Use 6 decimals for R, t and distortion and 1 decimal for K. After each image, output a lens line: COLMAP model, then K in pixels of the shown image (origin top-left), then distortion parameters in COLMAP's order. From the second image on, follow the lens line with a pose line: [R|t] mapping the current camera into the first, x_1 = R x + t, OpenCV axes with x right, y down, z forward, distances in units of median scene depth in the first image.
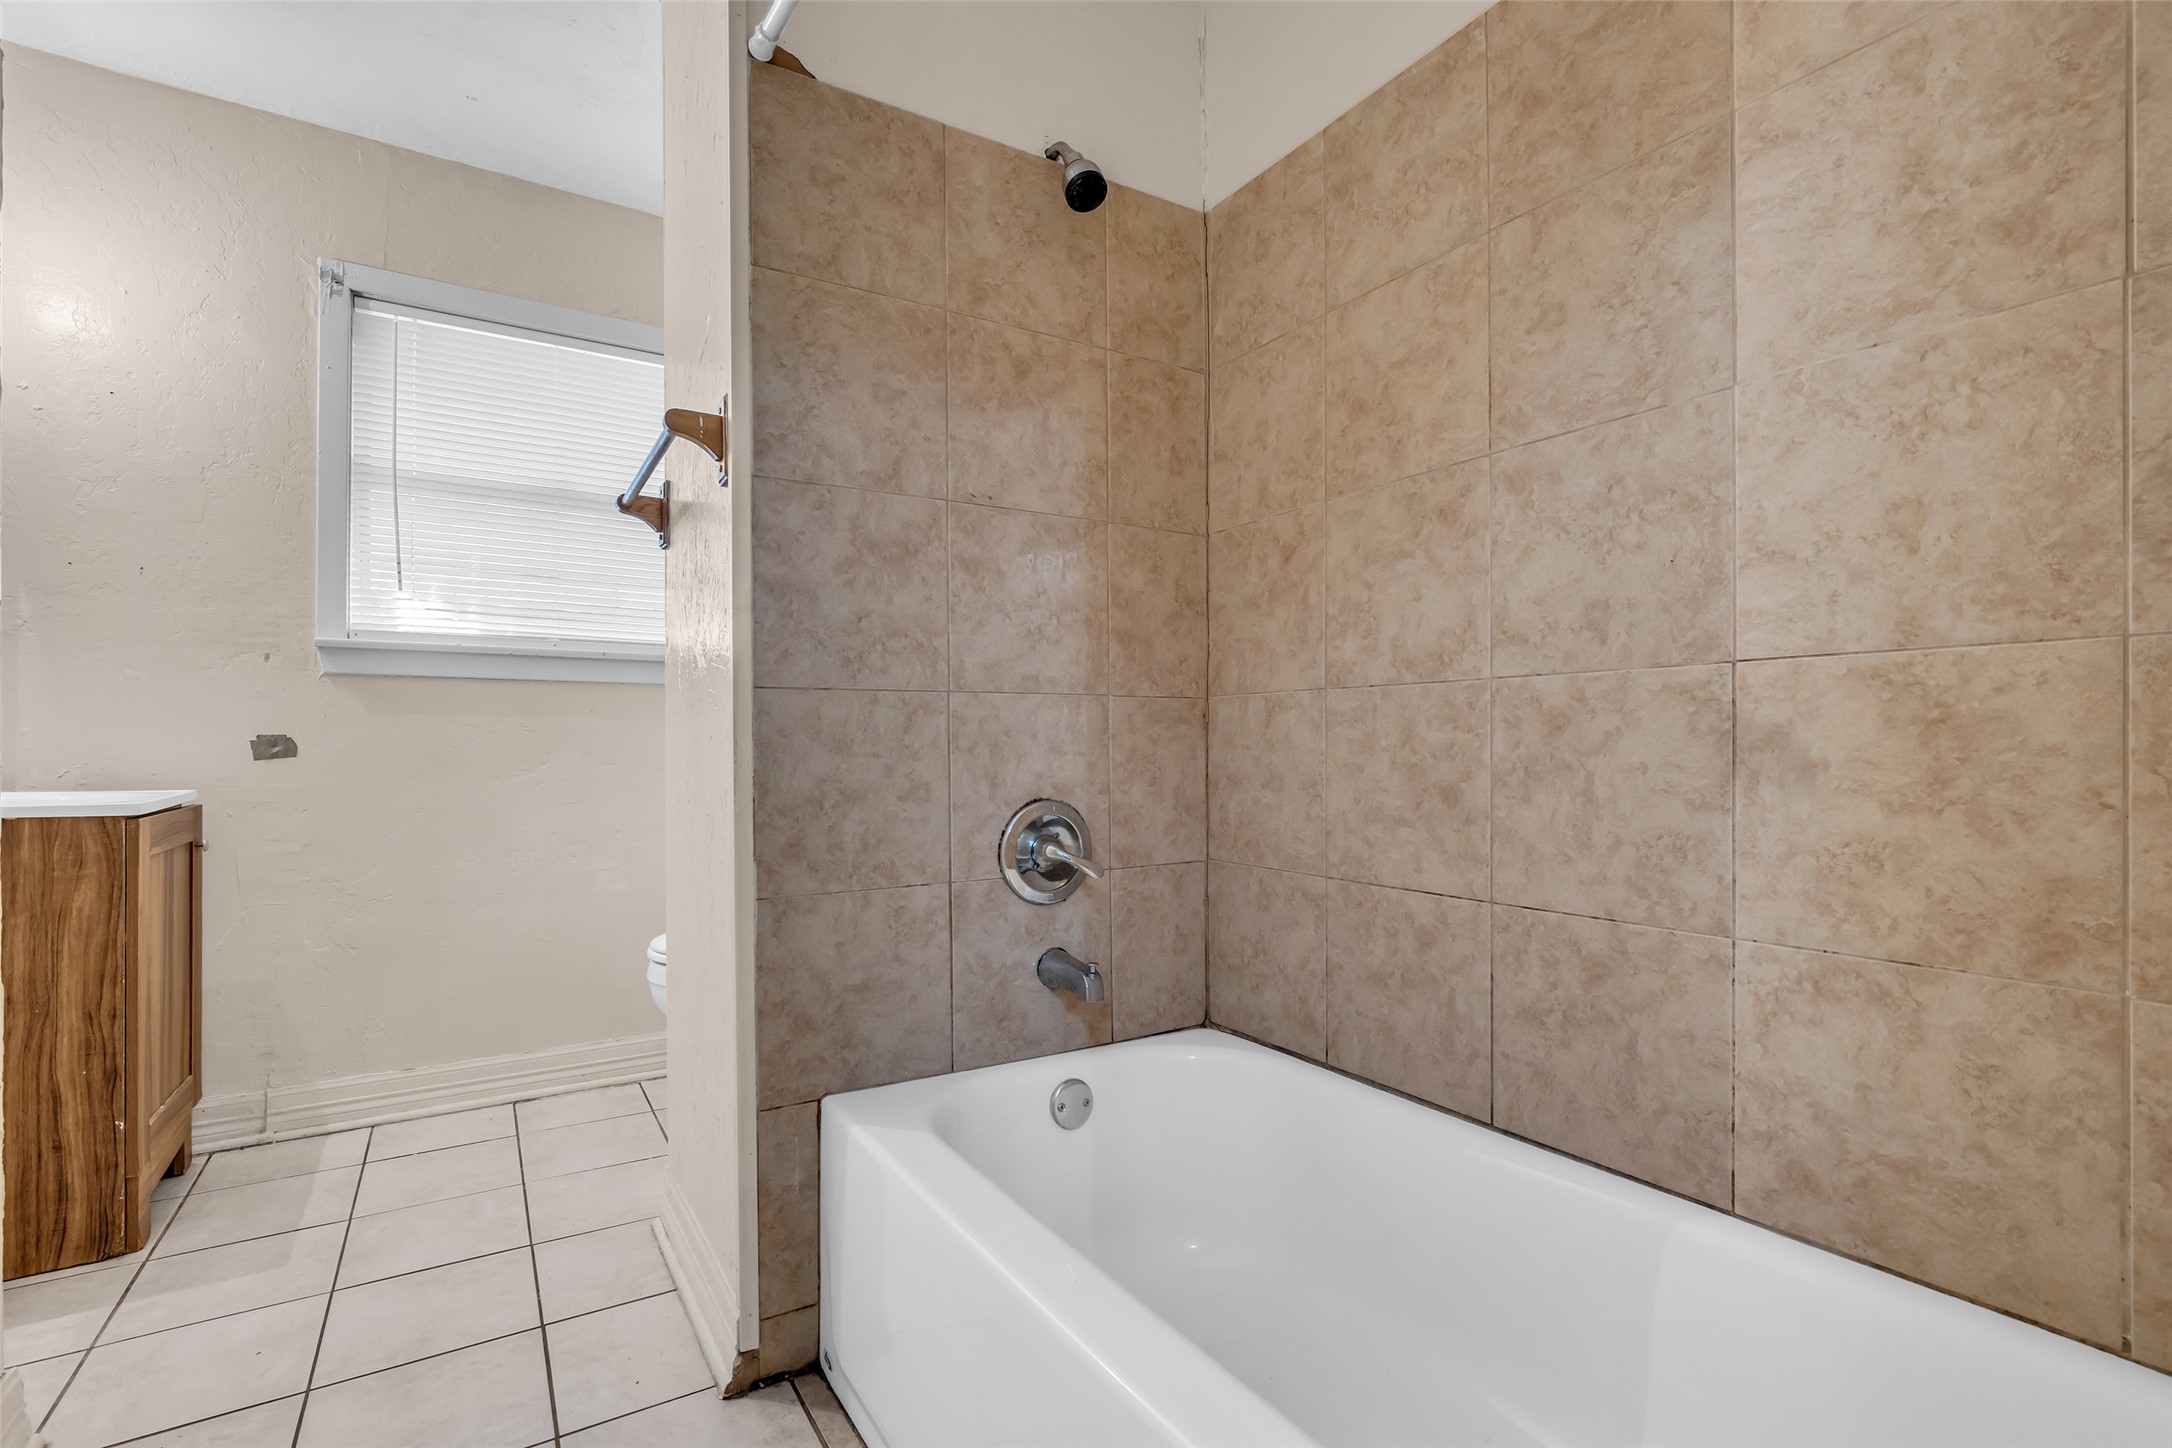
lens RADIAL K [[997.5, 0, 1087.3], [0, 997.5, 734.7], [0, 0, 1]] dist [-0.001217, 0.003364]
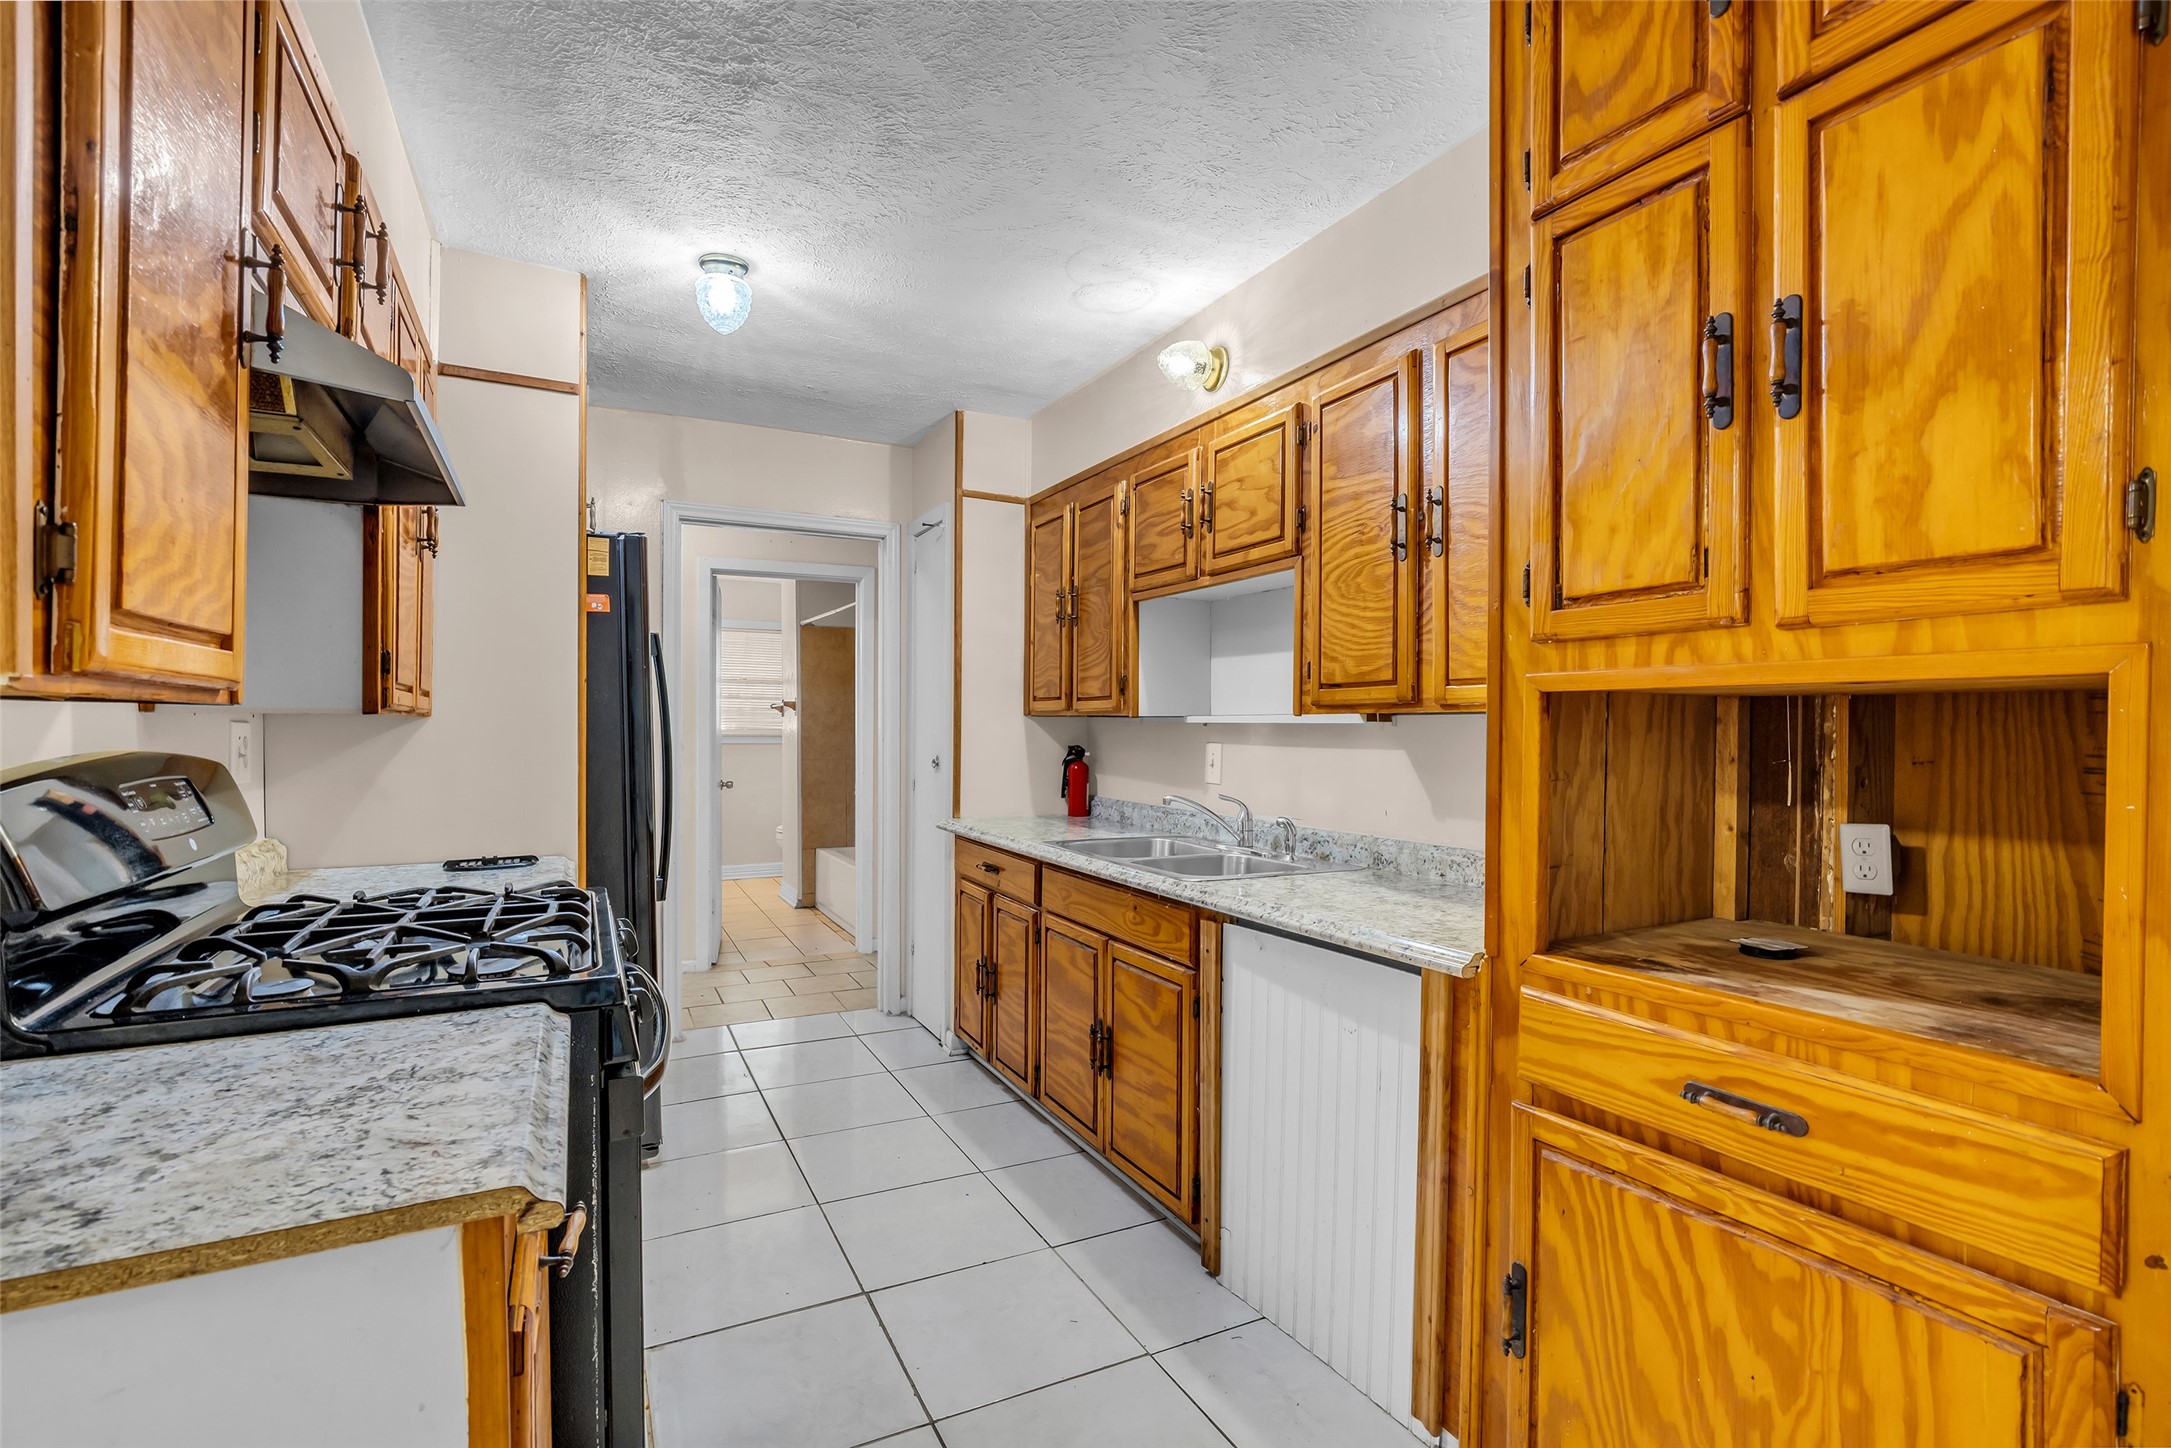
lens RADIAL K [[997.0, 0, 1087.3], [0, 997.0, 733.3], [0, 0, 1]] dist [-0.001217, 0.003364]
pose [[0.996045, 0.003043, -0.088803, 1.413091], [-0.001848, 0.999907, 0.013537, -0.234736], [0.088835, -0.013319, 0.995957, -3.529423]]
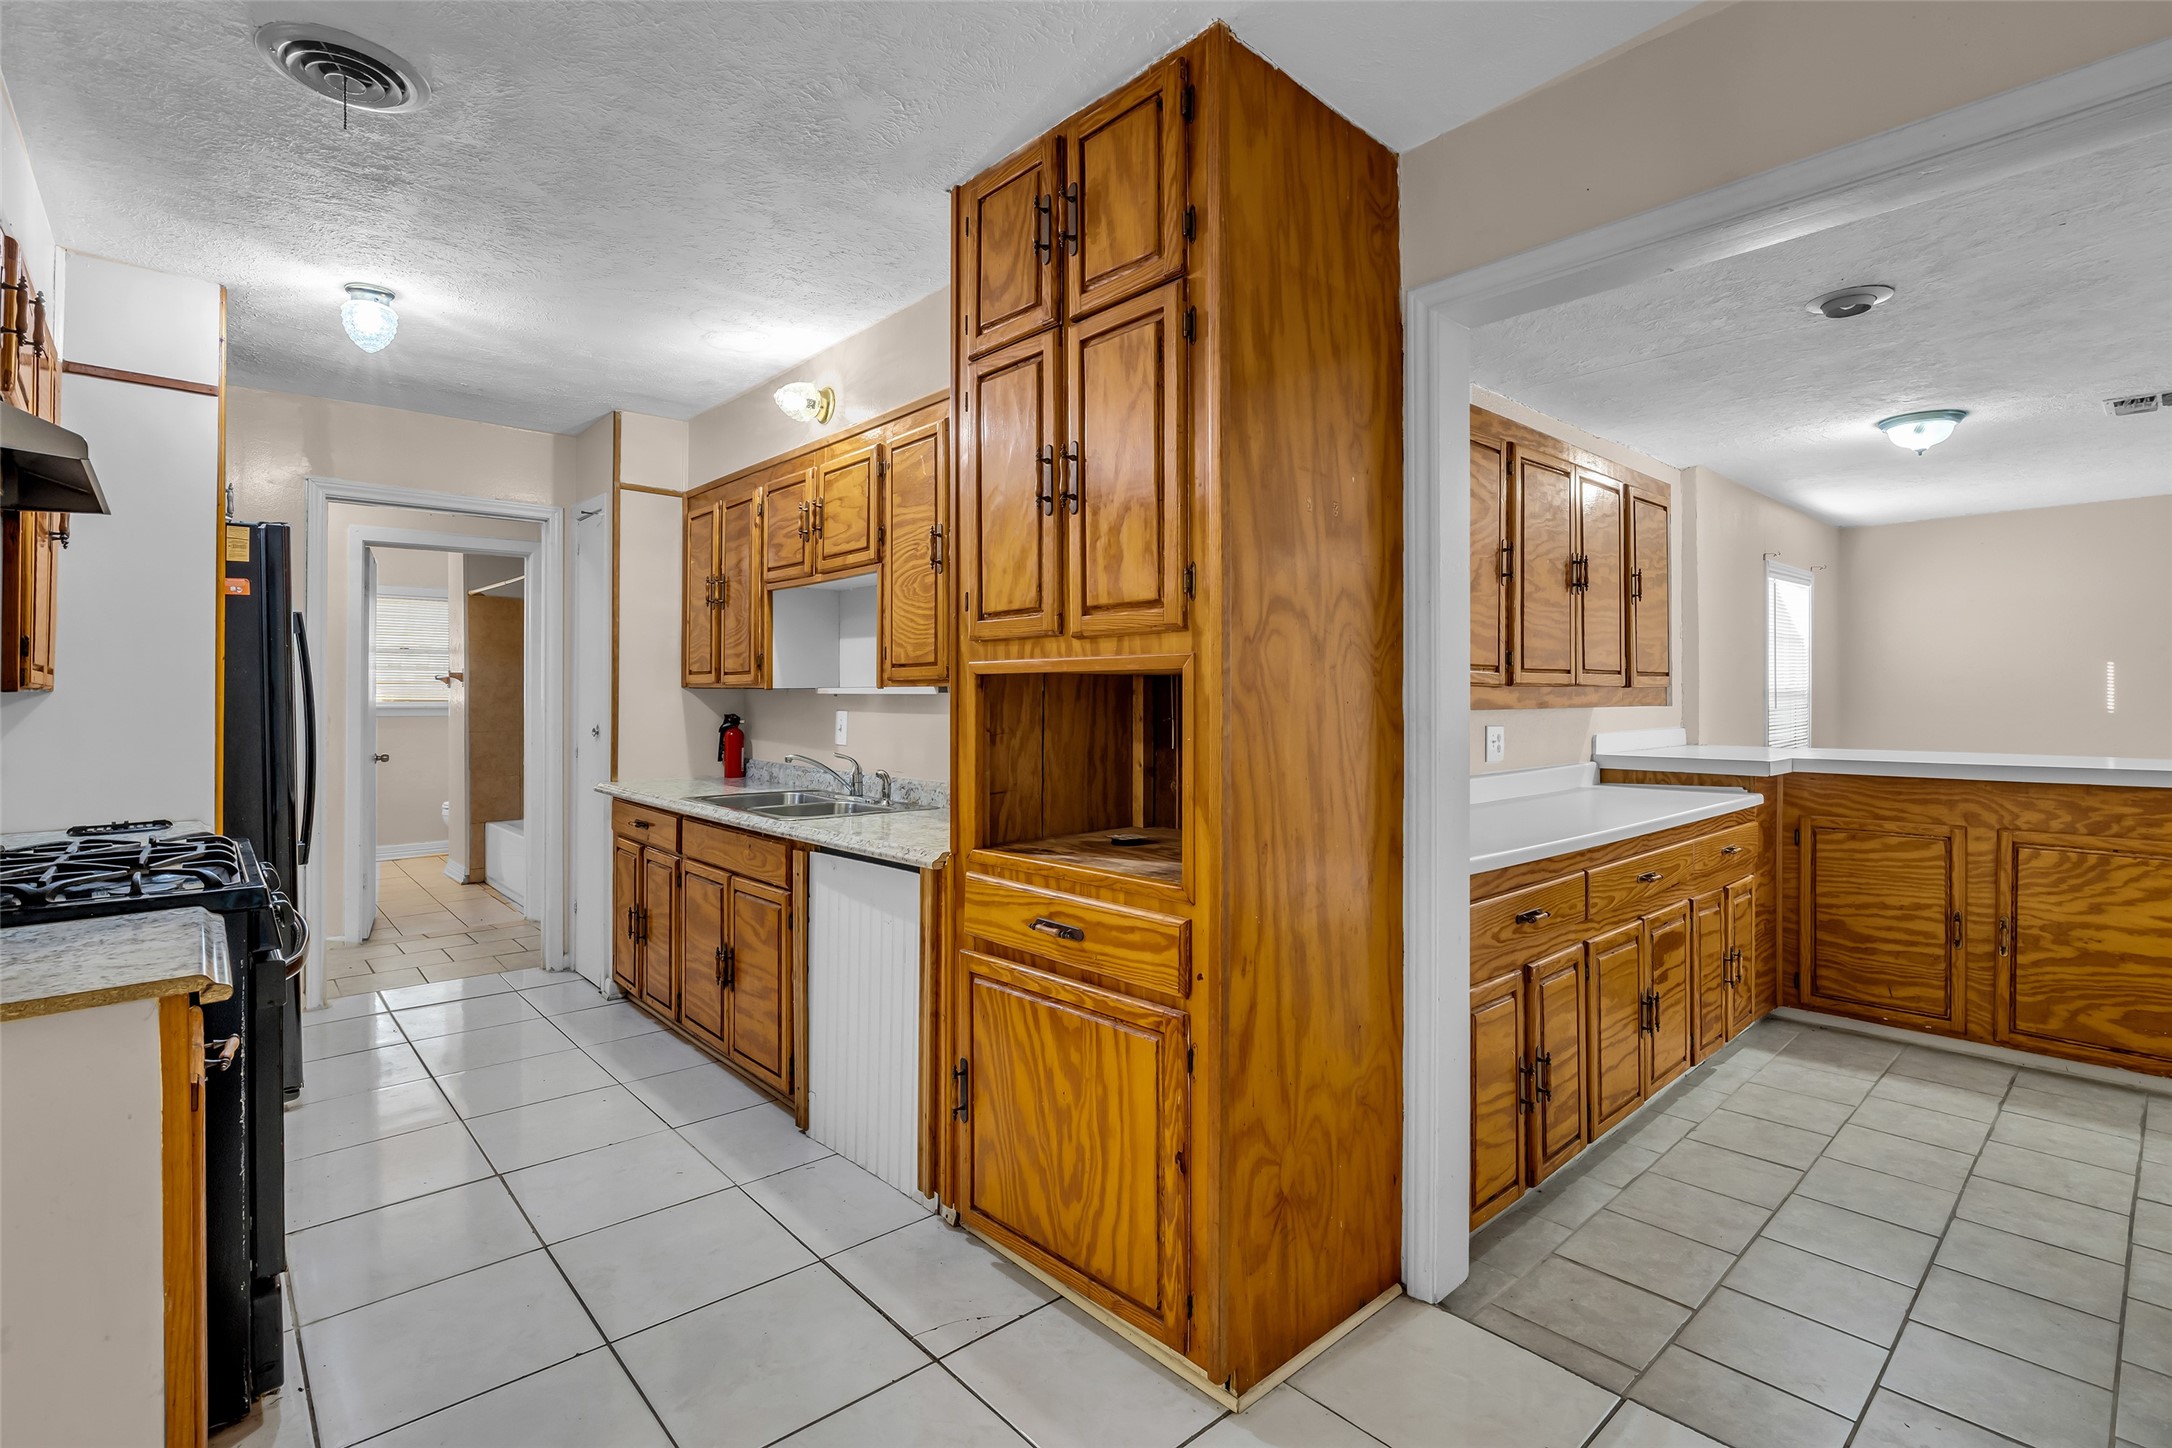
lens RADIAL K [[997.5, 0, 1054.8], [0, 997.5, 684.7], [0, 0, 1]] dist [-0.001217, 0.003364]
pose [[0.988688, -0.001552, 0.149977, 1.640145], [0.002089, 0.999992, -0.003425, -0.241305], [-0.149970, 0.003700, 0.988684, -3.943769]]
